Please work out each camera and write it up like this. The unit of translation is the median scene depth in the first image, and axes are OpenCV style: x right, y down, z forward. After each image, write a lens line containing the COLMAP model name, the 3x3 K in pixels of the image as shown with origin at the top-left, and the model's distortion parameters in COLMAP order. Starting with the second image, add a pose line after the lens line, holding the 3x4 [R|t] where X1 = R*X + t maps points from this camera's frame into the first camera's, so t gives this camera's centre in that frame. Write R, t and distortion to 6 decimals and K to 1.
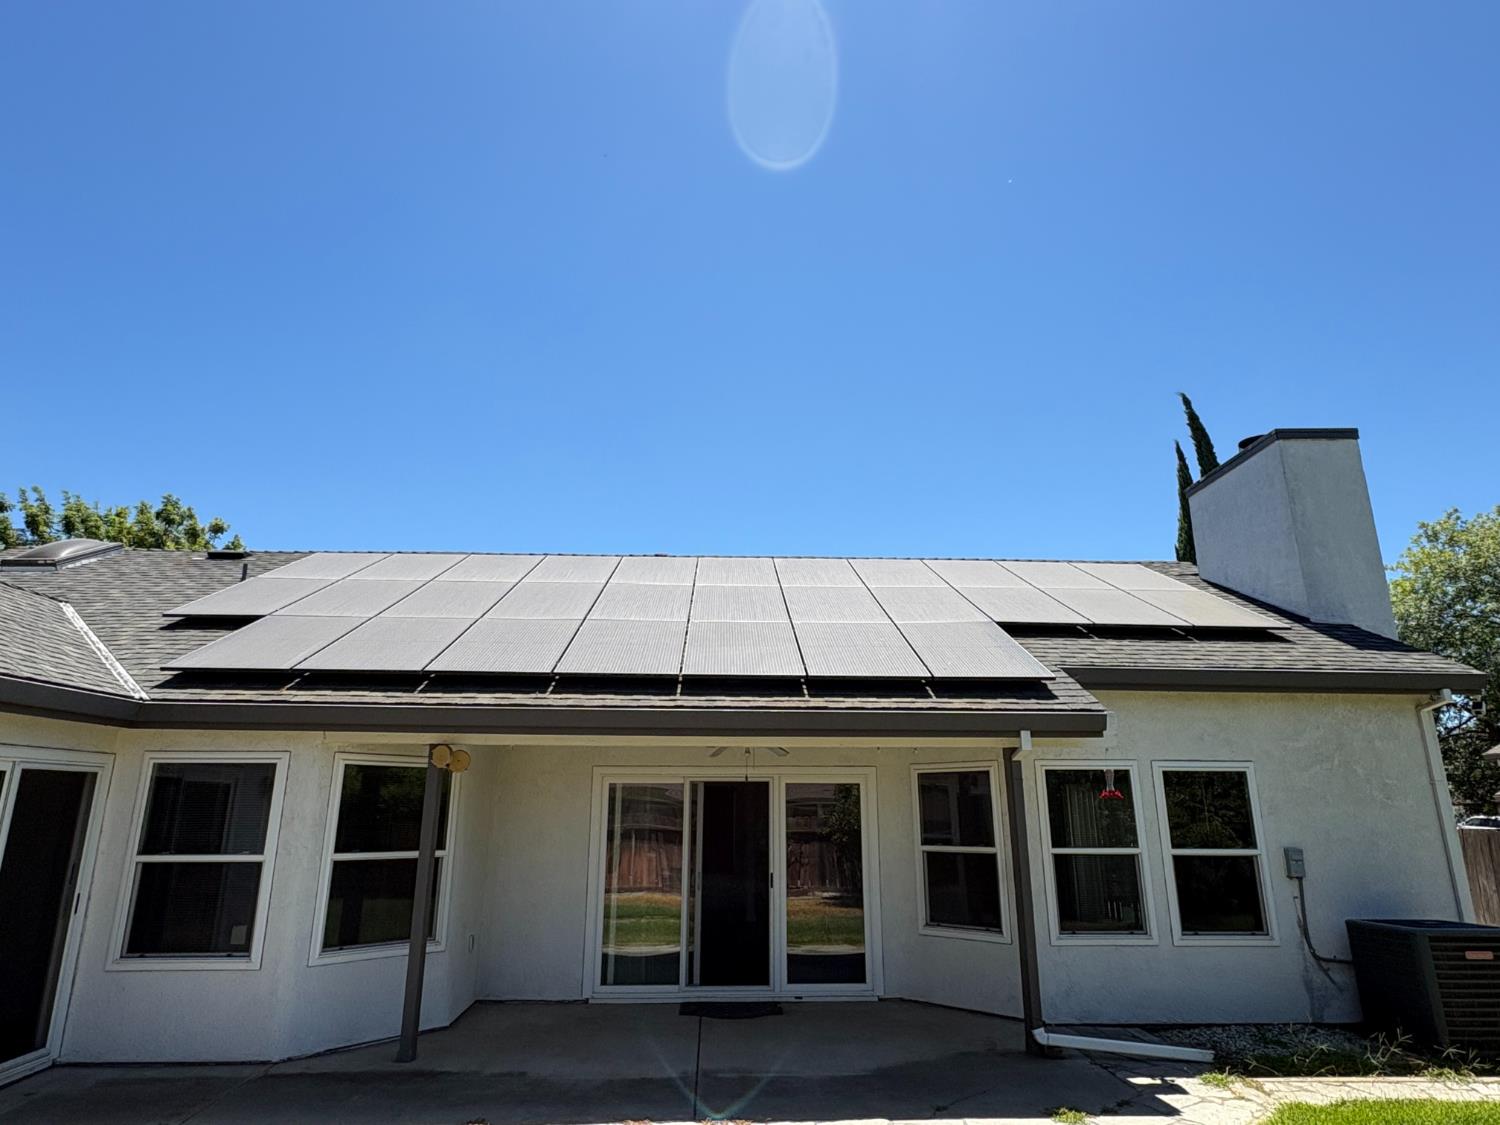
lens RADIAL K [[887.6, 0, 753.9], [0, 887.6, 565.6], [0, 0, 1]] dist [-0.001624, 0.004099]
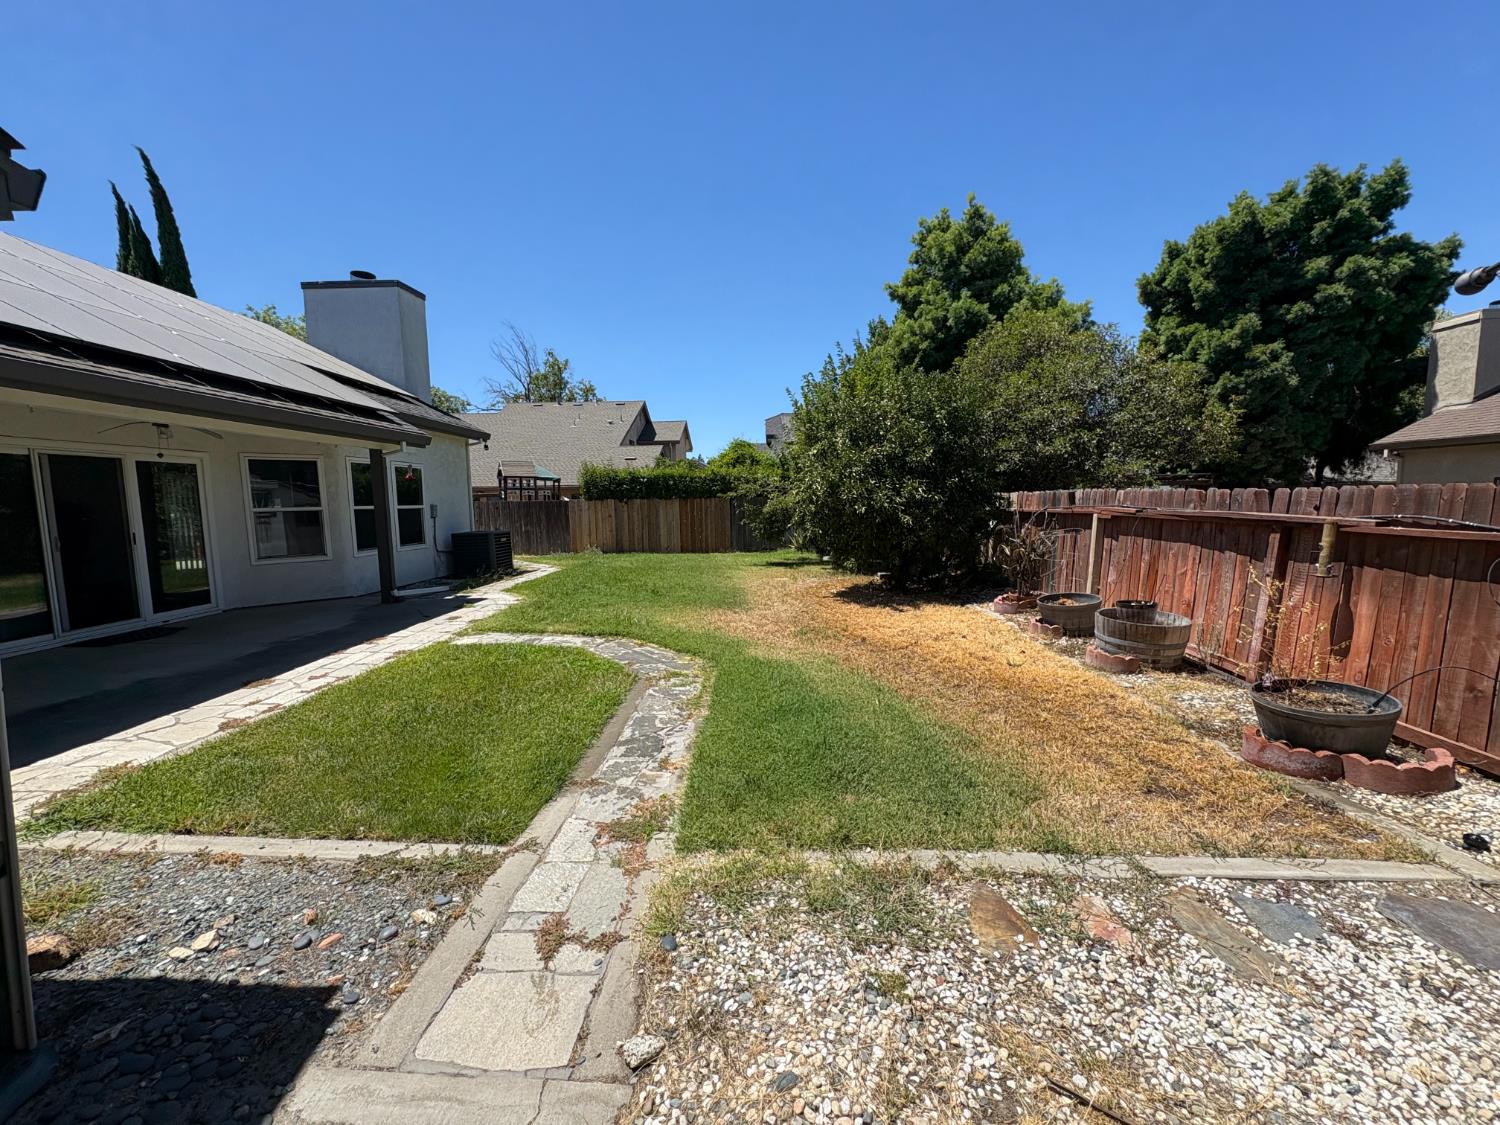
lens RADIAL K [[598.4, 0, 747.3], [0, 598.4, 561.7], [0, 0, 1]] dist [0.002569, -0.000766]
pose [[0.080084, -0.107270, 0.990999, -0.766793], [-0.250645, 0.960082, 0.124179, 0.077746], [-0.964761, -0.258334, 0.050001, 0.150957]]
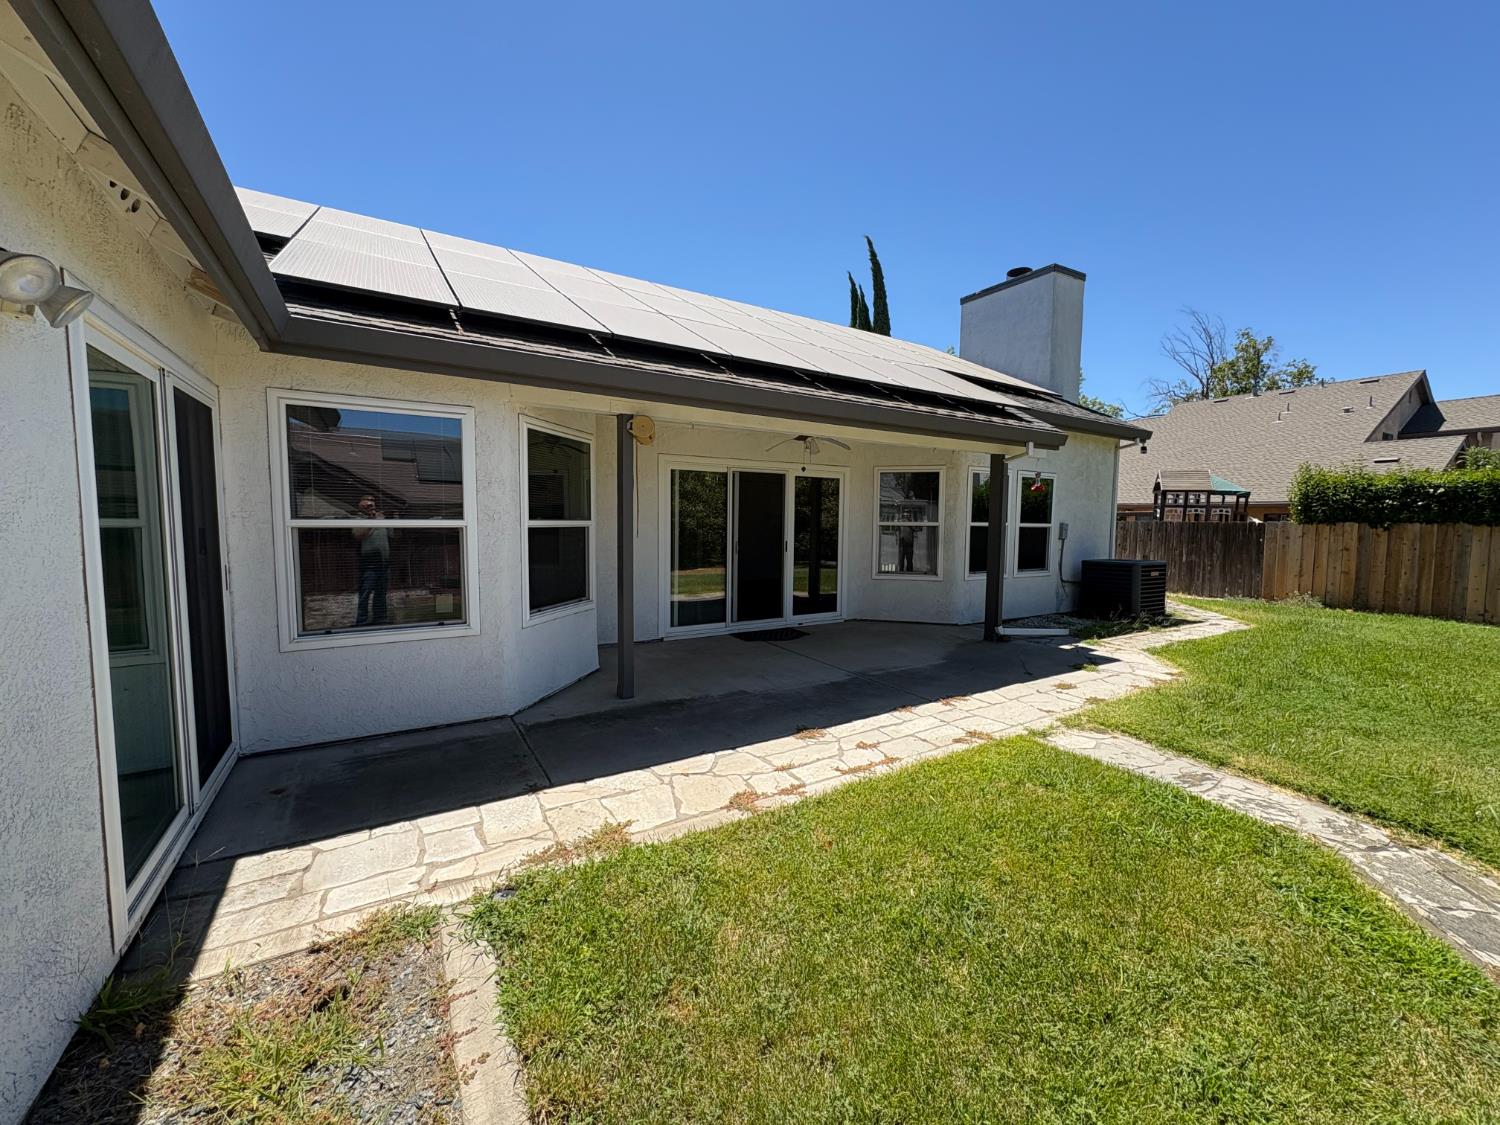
lens RADIAL K [[598.4, 0, 751.8], [0, 598.4, 559.7], [0, 0, 1]] dist [0.002569, -0.000766]
pose [[0.870464, -0.025599, 0.491565, -0.496253], [-0.140438, 0.944223, 0.297859, 0.117901], [-0.471772, -0.328310, 0.818317, 0.292112]]
